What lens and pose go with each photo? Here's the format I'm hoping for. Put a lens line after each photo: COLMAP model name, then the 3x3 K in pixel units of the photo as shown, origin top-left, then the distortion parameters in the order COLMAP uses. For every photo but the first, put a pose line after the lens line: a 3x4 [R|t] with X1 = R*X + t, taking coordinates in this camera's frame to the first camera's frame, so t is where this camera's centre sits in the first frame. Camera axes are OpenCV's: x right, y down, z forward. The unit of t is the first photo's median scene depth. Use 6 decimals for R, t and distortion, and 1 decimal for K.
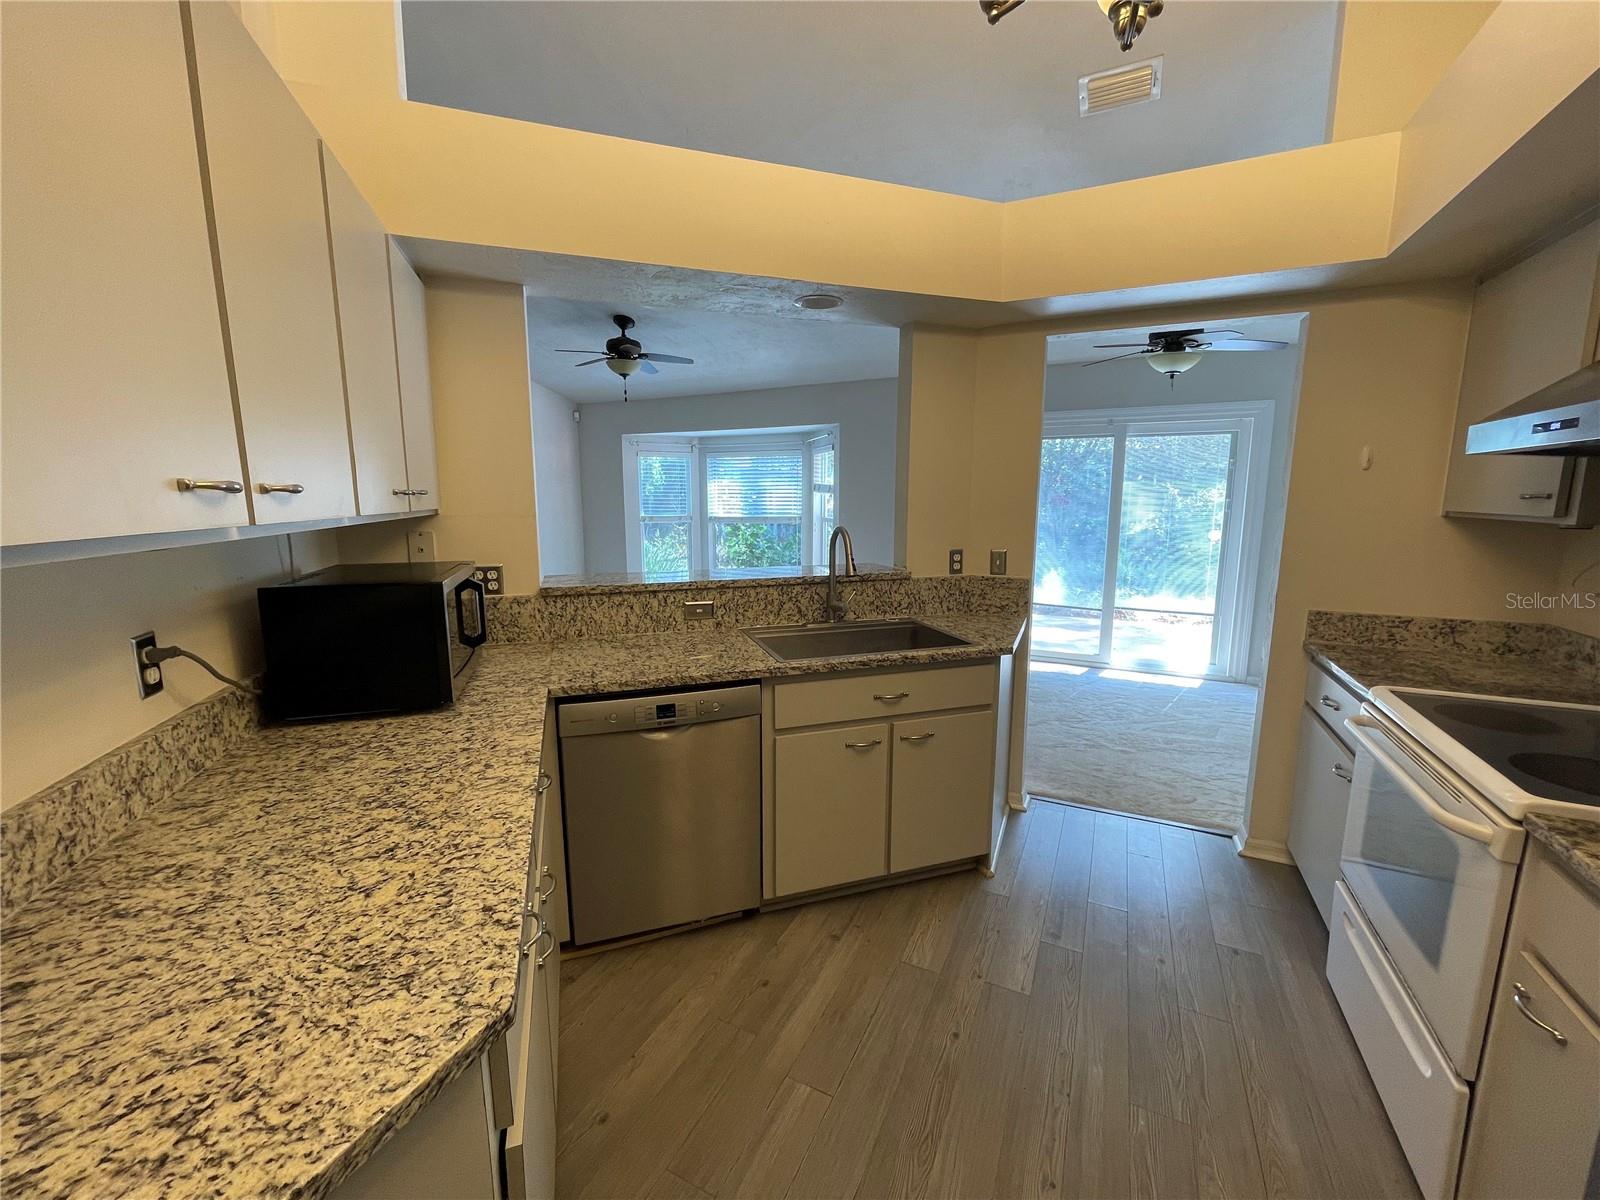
lens RADIAL K [[644.4, 0, 793.5], [0, 644.4, 593.0], [0, 0, 1]] dist [-0.002710, 0.000239]
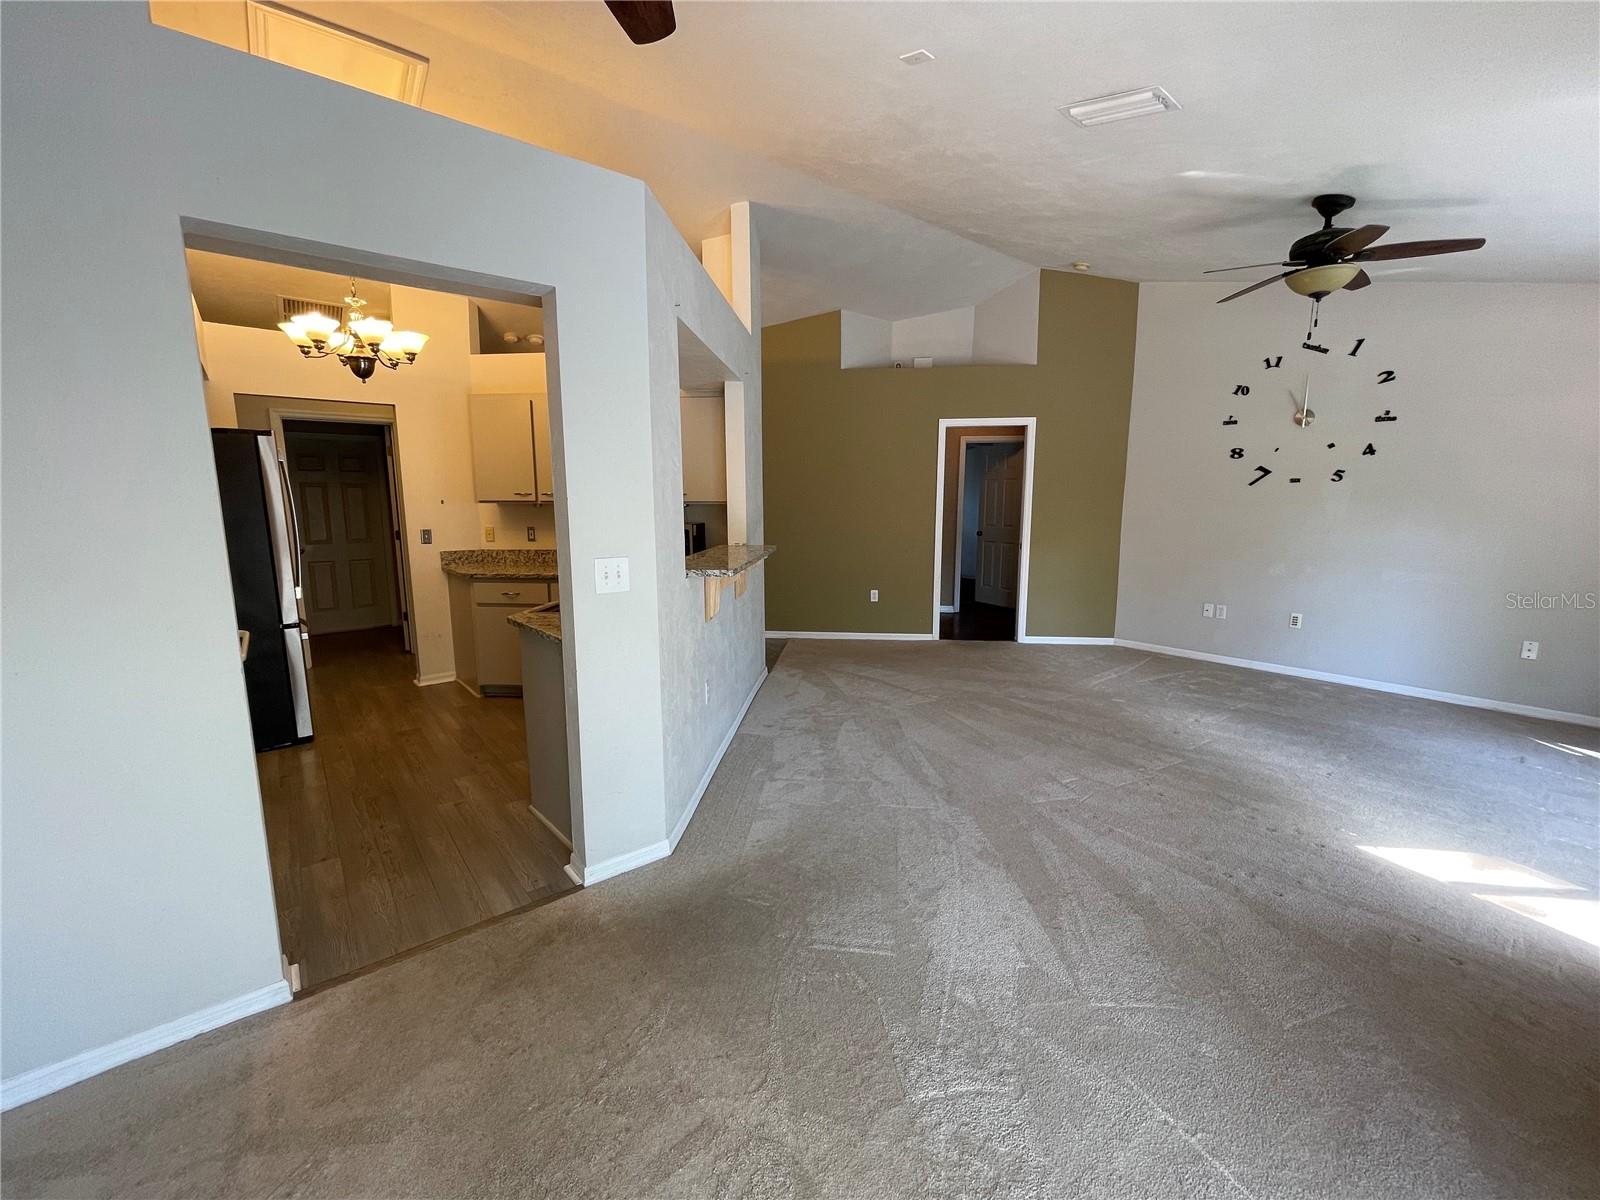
lens RADIAL K [[641.8, 0, 796.4], [0, 641.8, 597.0], [0, 0, 1]] dist [-0.002757, -0.000171]
pose [[-0.422628, 0.142600, -0.895014, 0.628618], [-0.132665, 0.967173, 0.216742, -0.155100], [0.896541, 0.210338, -0.389836, 1.045300]]
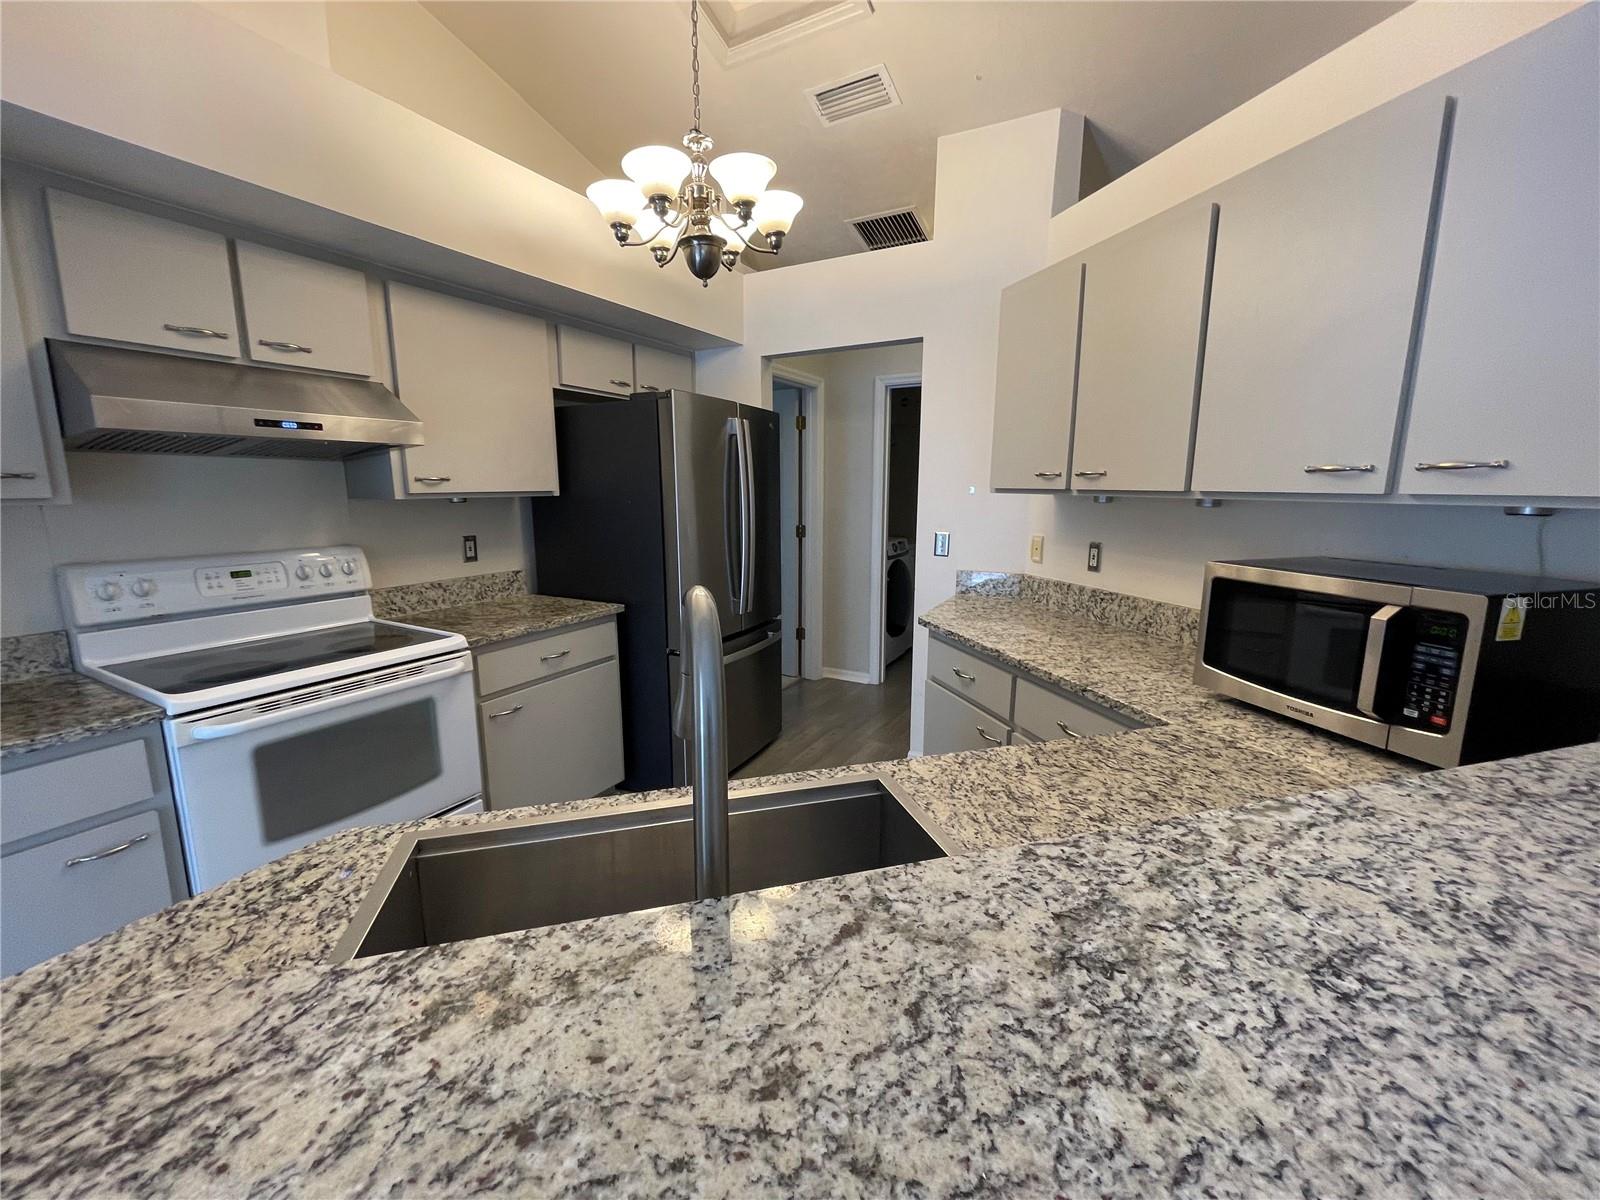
lens RADIAL K [[644.4, 0, 793.5], [0, 644.4, 593.0], [0, 0, 1]] dist [-0.002710, 0.000239]
pose [[-0.998758, -0.007731, 0.049229, 0.014637], [0.007940, 0.950581, 0.310375, -0.101204], [-0.049196, 0.310380, -0.949339, 0.712278]]
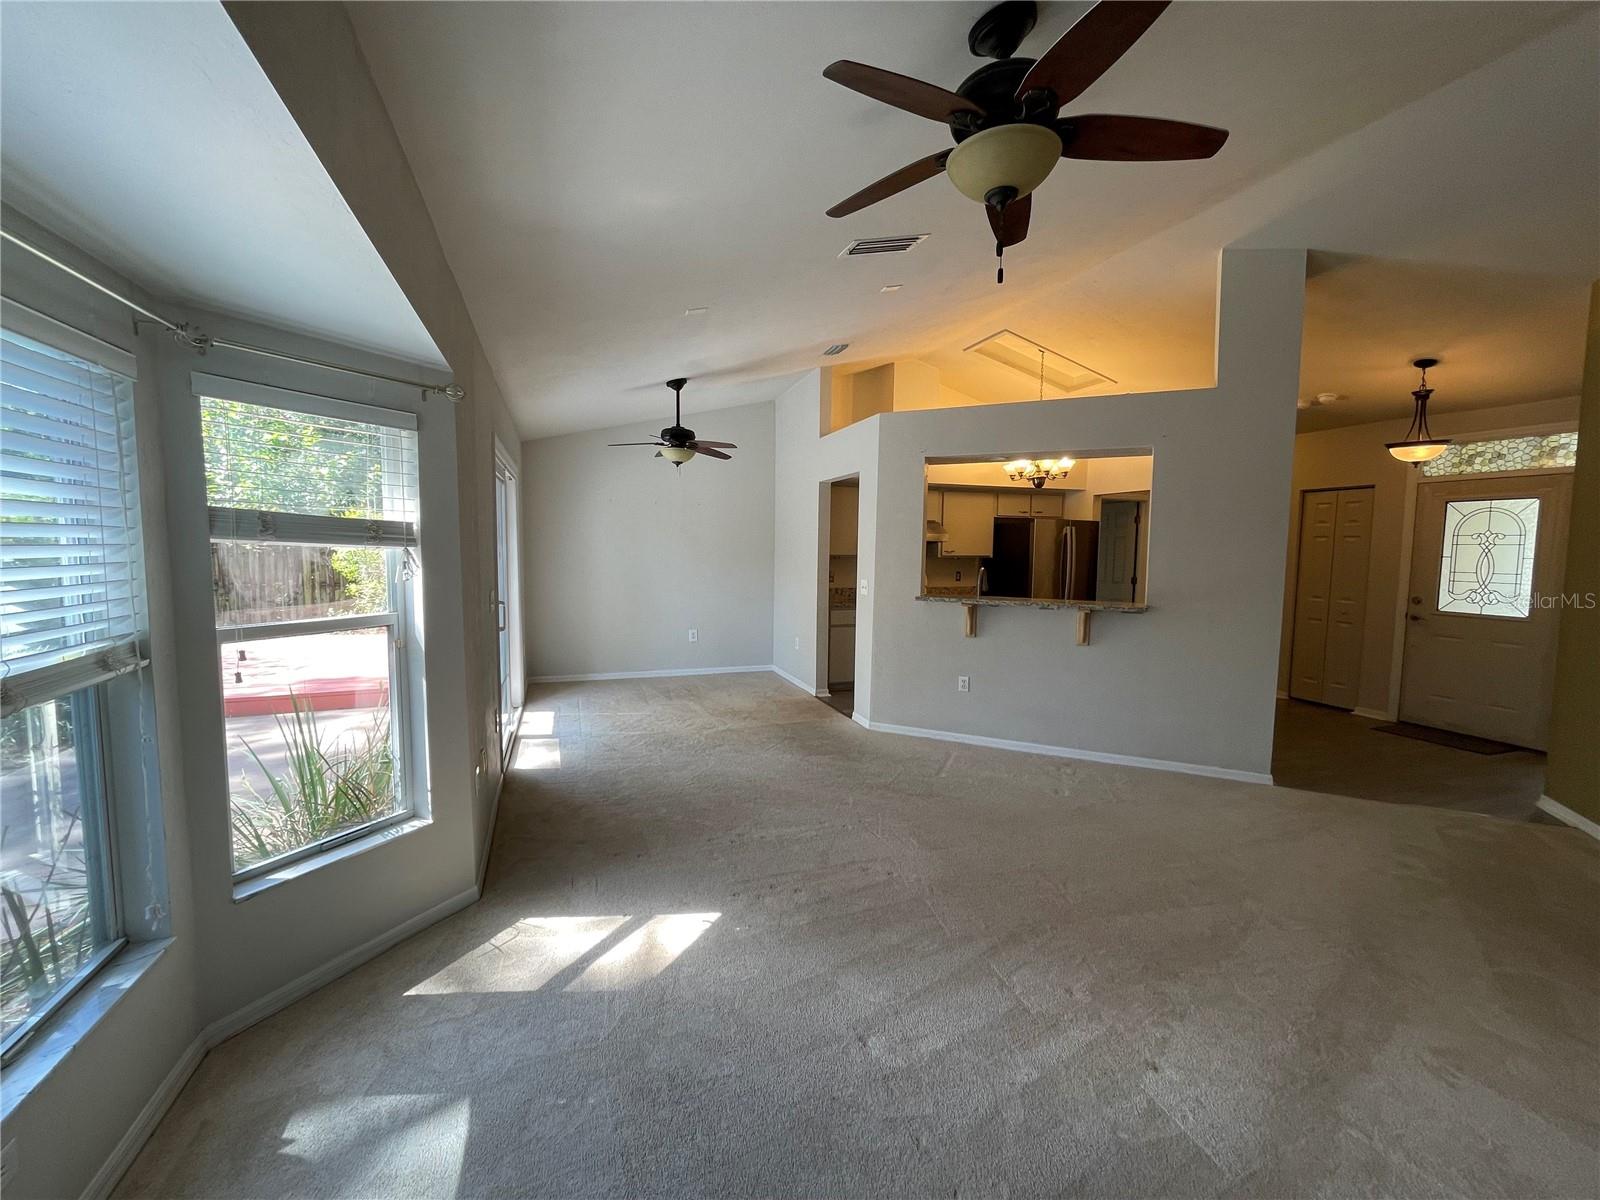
lens RADIAL K [[641.8, 0, 796.4], [0, 641.8, 597.0], [0, 0, 1]] dist [-0.002757, -0.000171]
pose [[-0.718060, -0.065022, 0.692937, -0.525559], [0.092816, 0.977787, 0.187932, -0.258098], [-0.689764, 0.199262, -0.696075, 1.629675]]
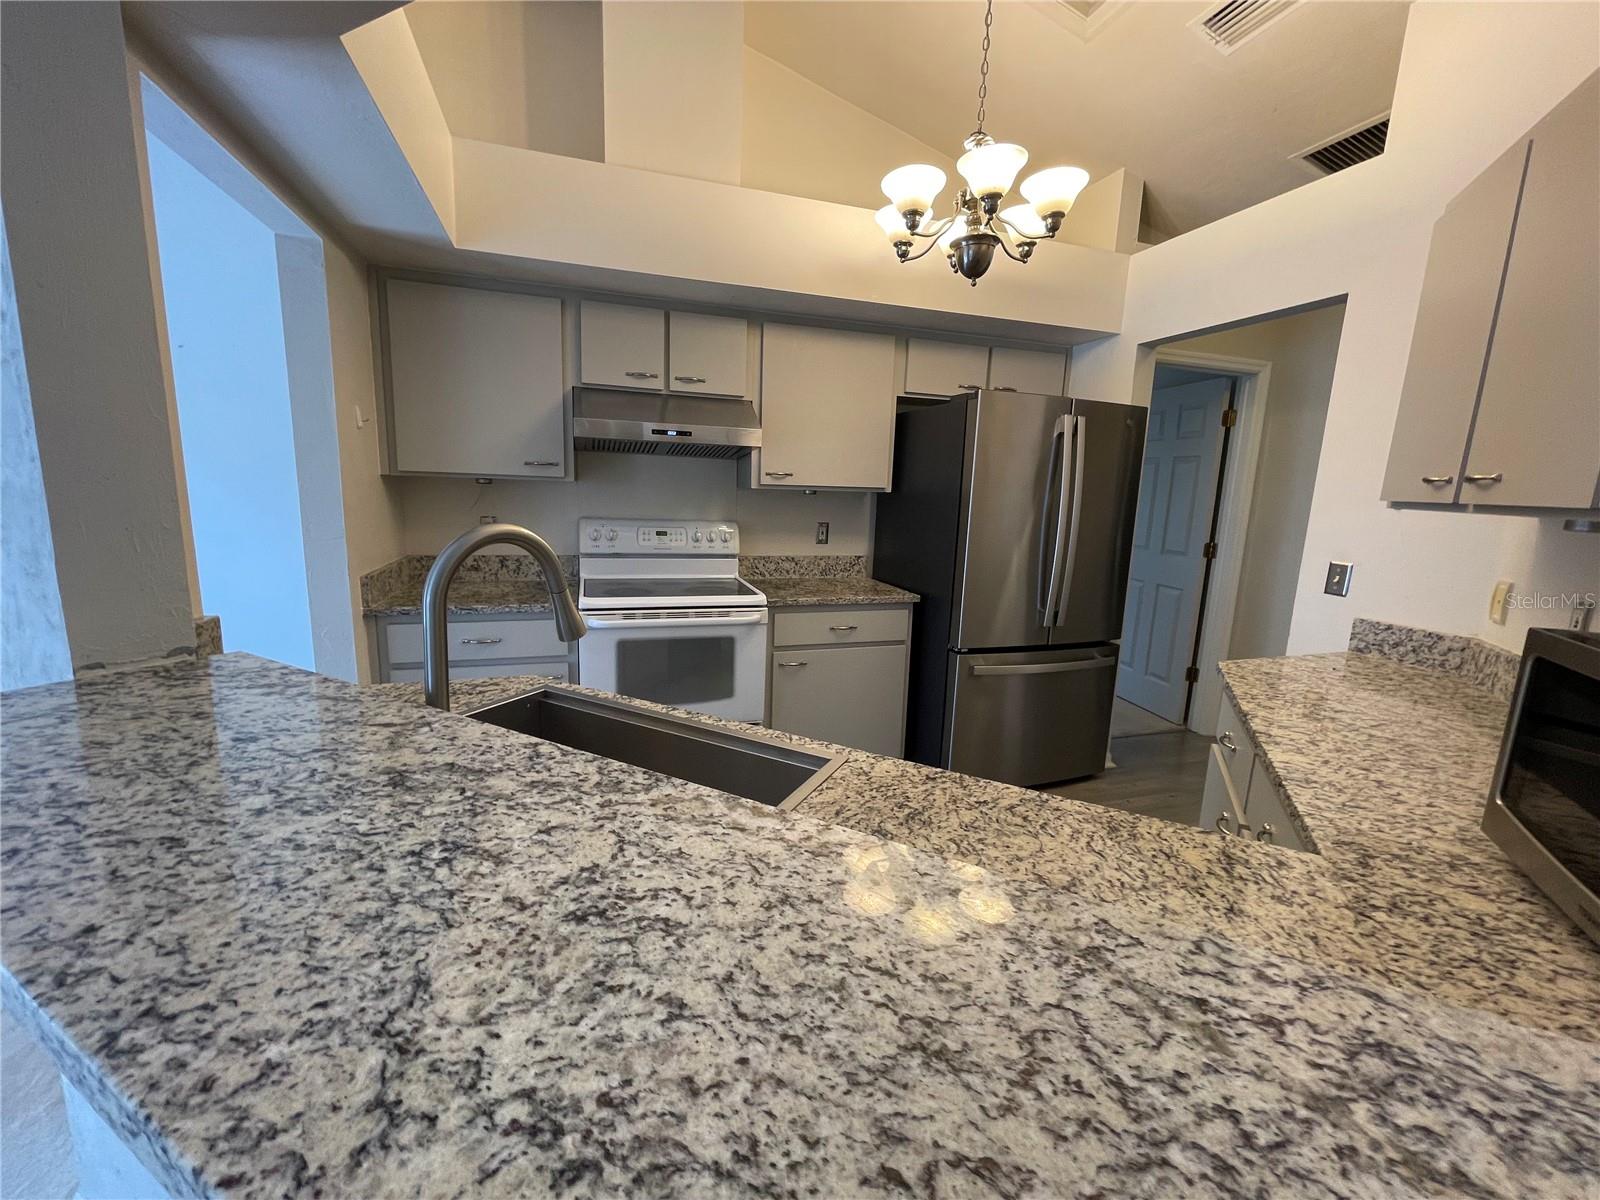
lens RADIAL K [[641.8, 0, 796.4], [0, 641.8, 597.0], [0, 0, 1]] dist [-0.002757, -0.000171]
pose [[-0.695635, -0.148415, 0.702898, -0.174168], [0.073029, 0.958749, 0.274712, -0.087810], [-0.714674, 0.242431, -0.656101, 0.656371]]
